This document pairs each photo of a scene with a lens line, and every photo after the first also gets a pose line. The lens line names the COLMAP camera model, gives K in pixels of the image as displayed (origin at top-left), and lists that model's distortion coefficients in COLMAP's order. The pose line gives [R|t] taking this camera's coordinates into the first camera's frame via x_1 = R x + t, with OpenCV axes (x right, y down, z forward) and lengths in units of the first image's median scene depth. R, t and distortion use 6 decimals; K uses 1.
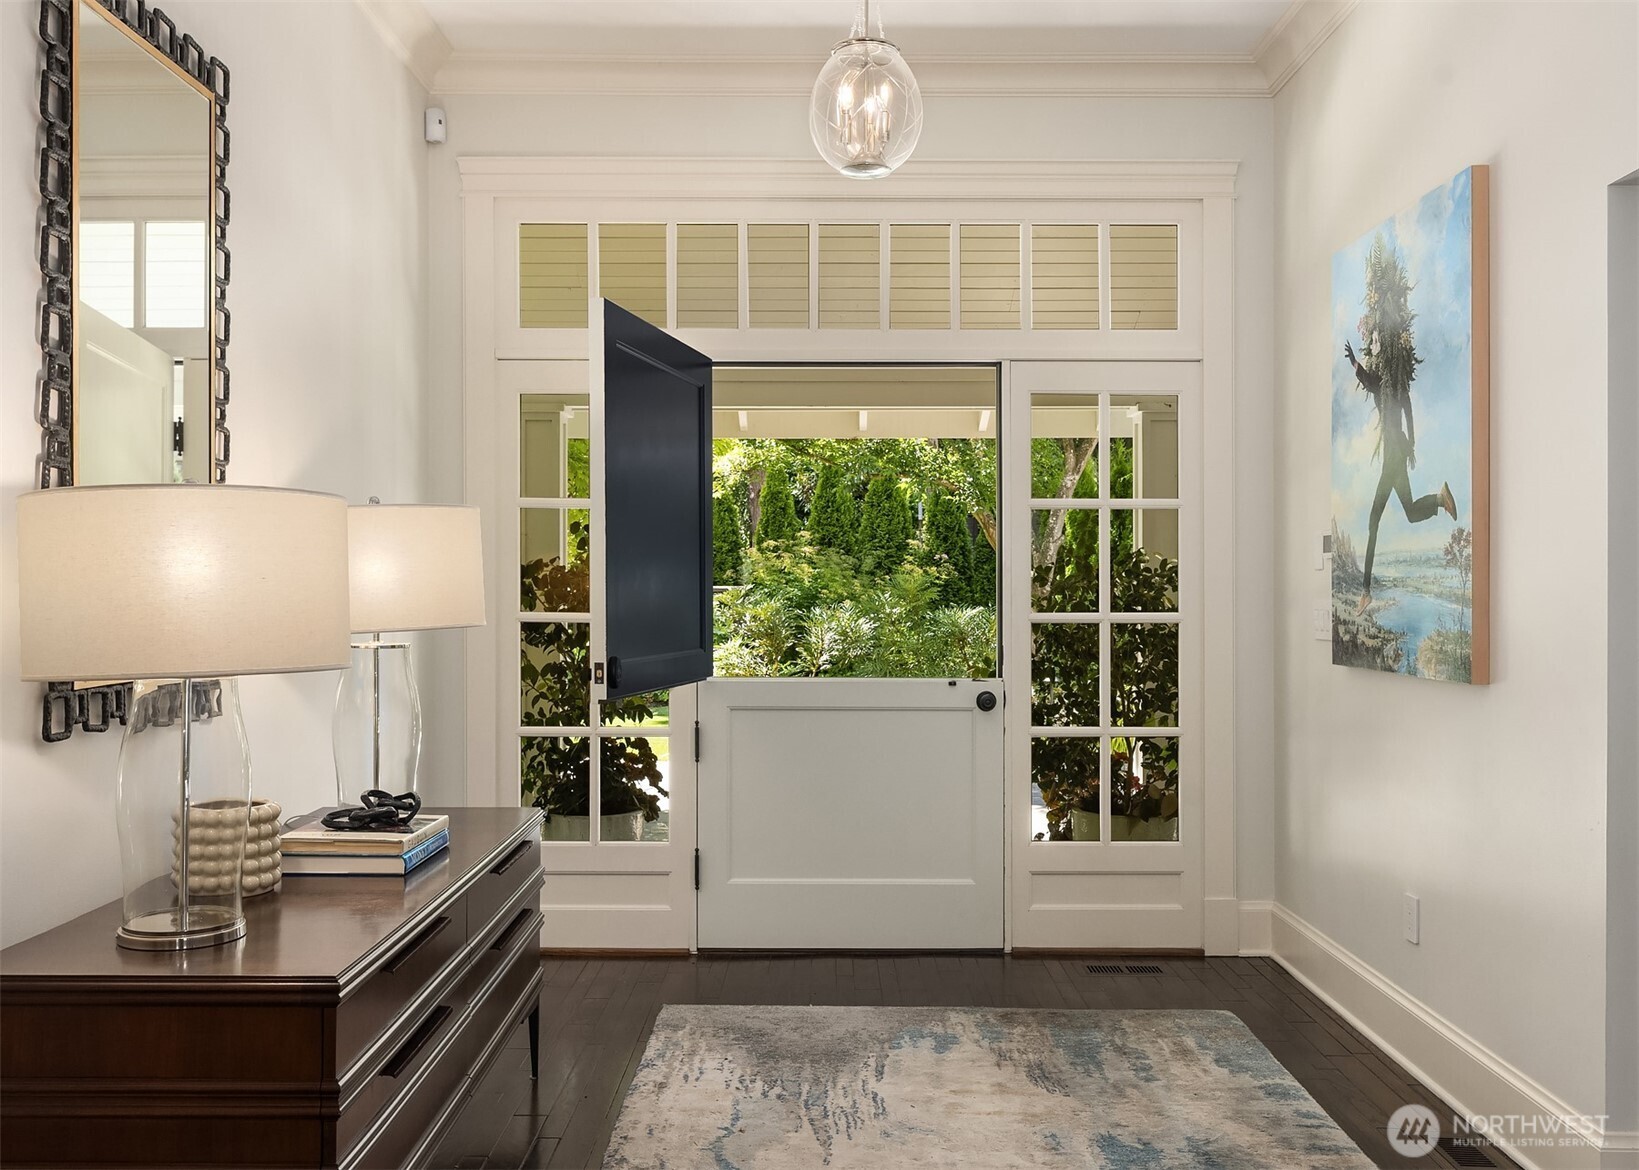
lens RADIAL K [[1431.0, 0, 816.7], [0, 1431.0, 601.8], [0, 0, 1]] dist [-0.007385, -0.002368]
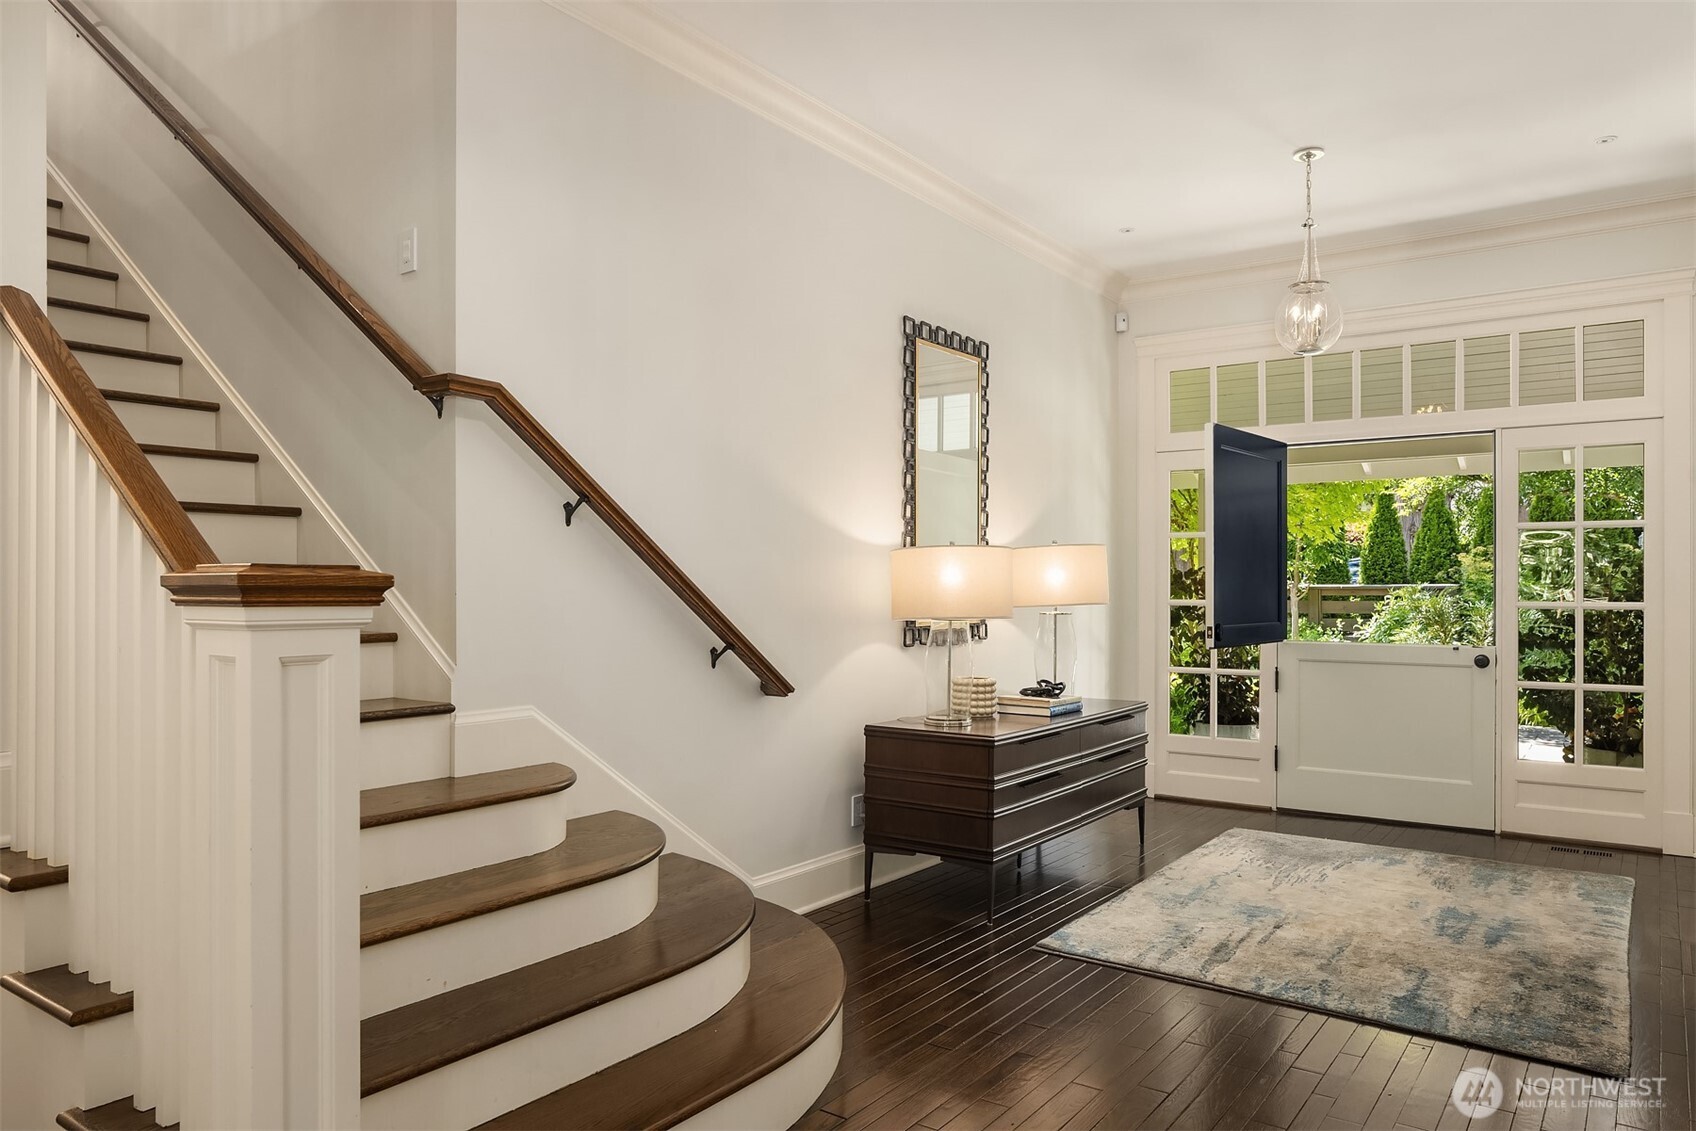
lens RADIAL K [[1178.1, 0, 848.0], [0, 1178.1, 565.5], [0, 0, 1]] dist [-0.000180, -0.000233]
pose [[0.823906, -0.010675, -0.566627, 0.392751], [-0.004076, 0.999685, -0.024759, 0.005324], [0.566713, 0.022709, 0.823603, -0.542867]]
